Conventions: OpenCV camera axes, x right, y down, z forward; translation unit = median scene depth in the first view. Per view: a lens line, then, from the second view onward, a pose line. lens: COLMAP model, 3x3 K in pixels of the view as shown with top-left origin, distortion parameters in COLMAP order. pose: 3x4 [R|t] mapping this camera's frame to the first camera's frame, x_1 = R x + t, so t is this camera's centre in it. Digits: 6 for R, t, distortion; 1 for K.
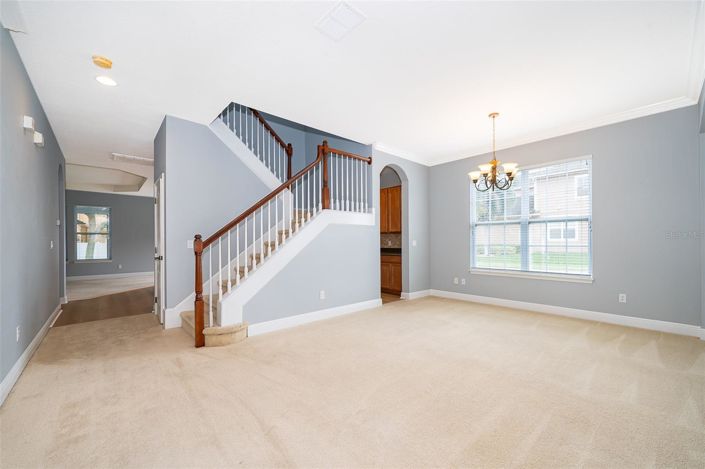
lens RADIAL K [[279.6, 0, 352.1], [0, 279.6, 242.9], [0, 0, 1]] dist [-0.000285, -0.000020]
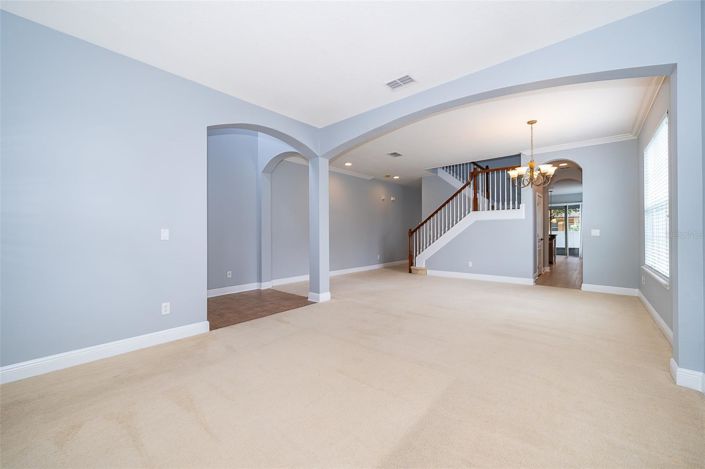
lens RADIAL K [[284.4, 0, 352.5], [0, 284.4, 234.5], [0, 0, 1]] dist [-0.000628, -0.000050]
pose [[0.141335, 0.010887, -0.989902, 1.277808], [-0.005763, 0.999932, 0.010175, -0.000126], [0.989945, 0.004267, 0.141388, 0.074489]]
